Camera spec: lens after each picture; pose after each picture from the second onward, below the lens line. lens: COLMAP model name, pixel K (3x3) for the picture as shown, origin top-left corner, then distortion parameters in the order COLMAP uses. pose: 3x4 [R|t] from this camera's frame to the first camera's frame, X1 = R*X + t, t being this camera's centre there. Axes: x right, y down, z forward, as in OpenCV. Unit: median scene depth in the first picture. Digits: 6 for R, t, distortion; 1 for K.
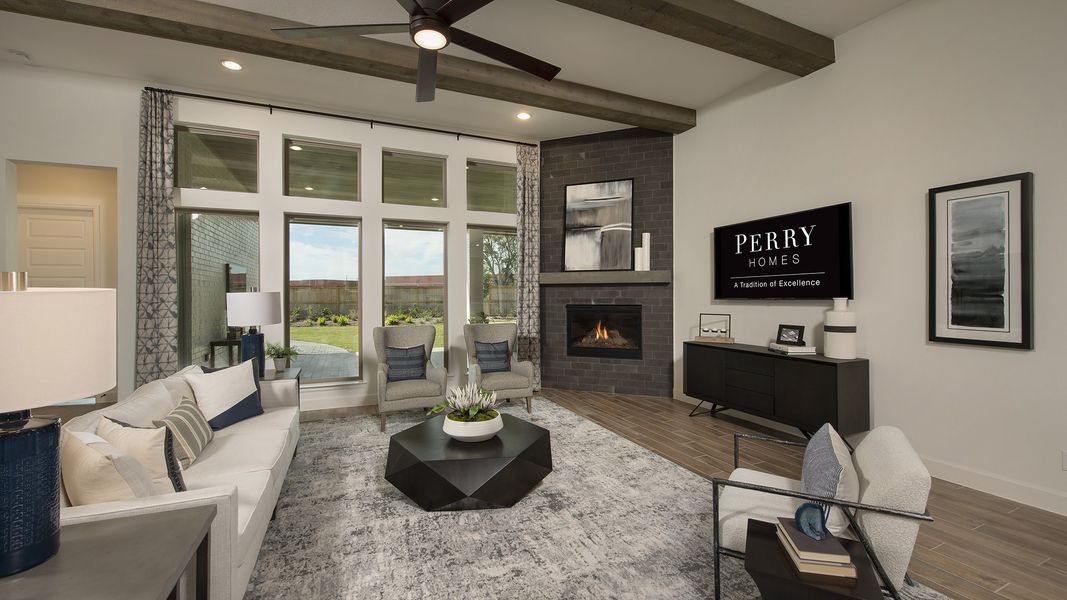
lens RADIAL K [[424.7, 0, 529.4], [0, 424.7, 288.3], [0, 0, 1]] dist [0.001384, 0.000220]
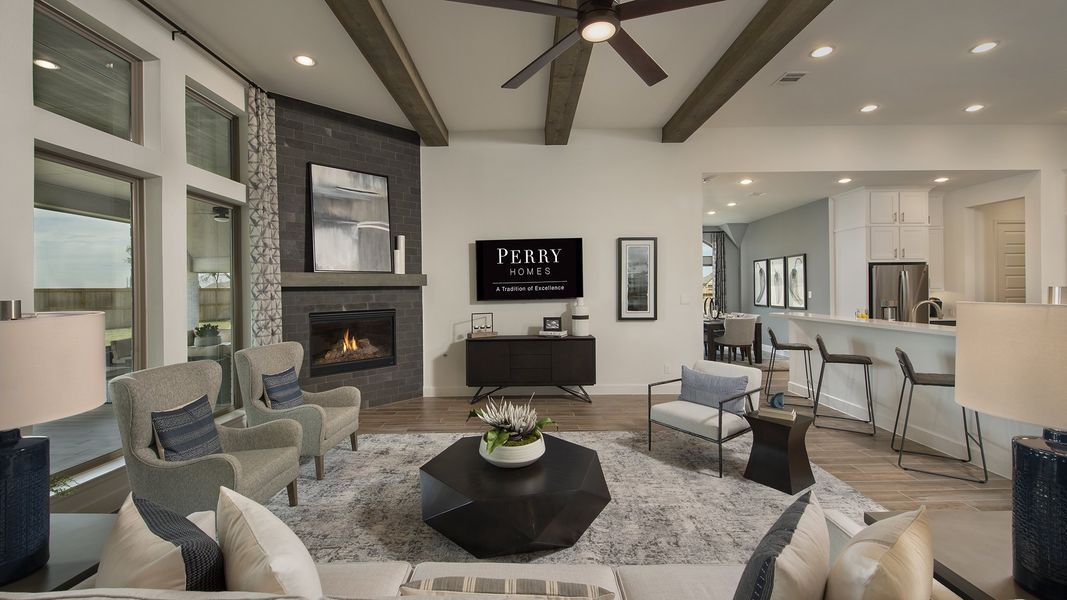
lens RADIAL K [[424.7, 0, 529.4], [0, 424.7, 288.3], [0, 0, 1]] dist [0.001384, 0.000220]
pose [[0.427883, -0.000068, 0.903834, -0.577523], [0.001819, 0.999998, -0.000786, -0.008421], [-0.903832, 0.001980, 0.427882, 0.371650]]
